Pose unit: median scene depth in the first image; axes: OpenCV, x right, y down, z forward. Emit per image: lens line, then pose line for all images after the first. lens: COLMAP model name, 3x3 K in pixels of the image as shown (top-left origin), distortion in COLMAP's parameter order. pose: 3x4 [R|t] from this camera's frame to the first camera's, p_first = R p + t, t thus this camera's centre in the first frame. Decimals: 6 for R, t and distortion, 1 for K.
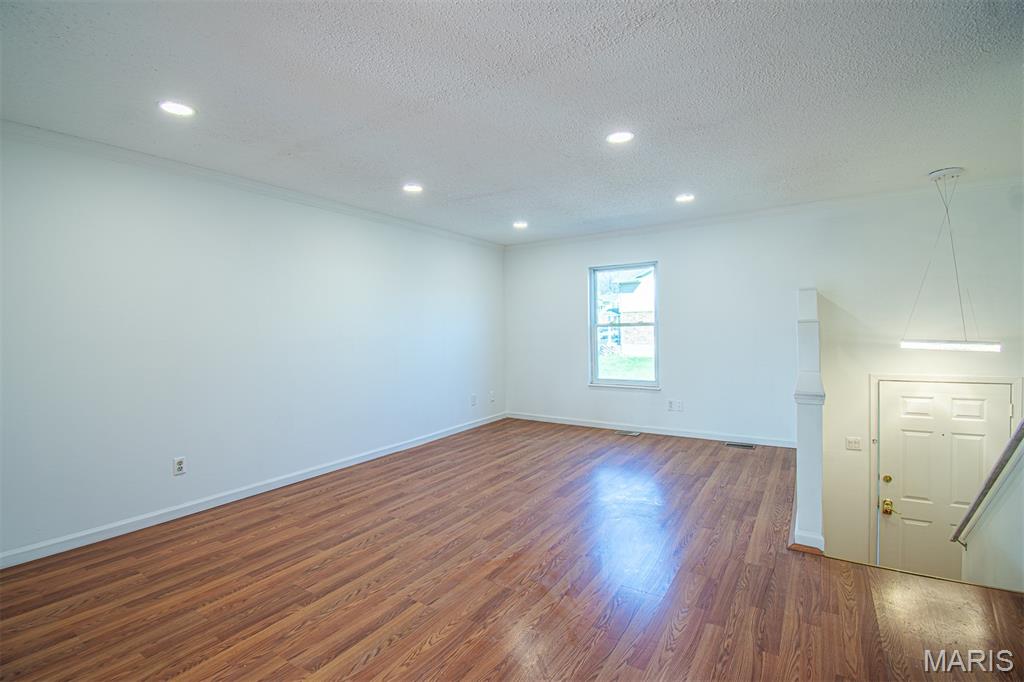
lens RADIAL K [[474.8, 0, 499.1], [0, 474.8, 336.6], [0, 0, 1]] dist [0.009676, -0.022750]
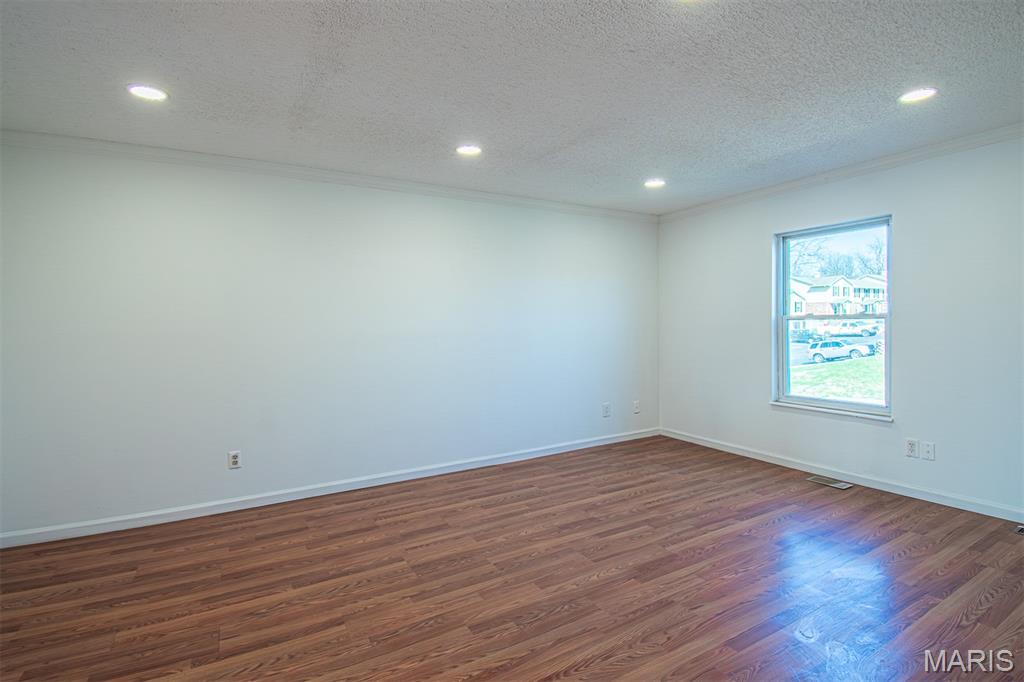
lens RADIAL K [[477.8, 0, 492.3], [0, 477.8, 336.5], [0, 0, 1]] dist [0.013439, -0.021591]
pose [[0.885650, 0.015851, -0.464082, 0.245415], [-0.006874, 0.999755, 0.021029, -0.013716], [0.464302, -0.015435, 0.885543, 0.306584]]
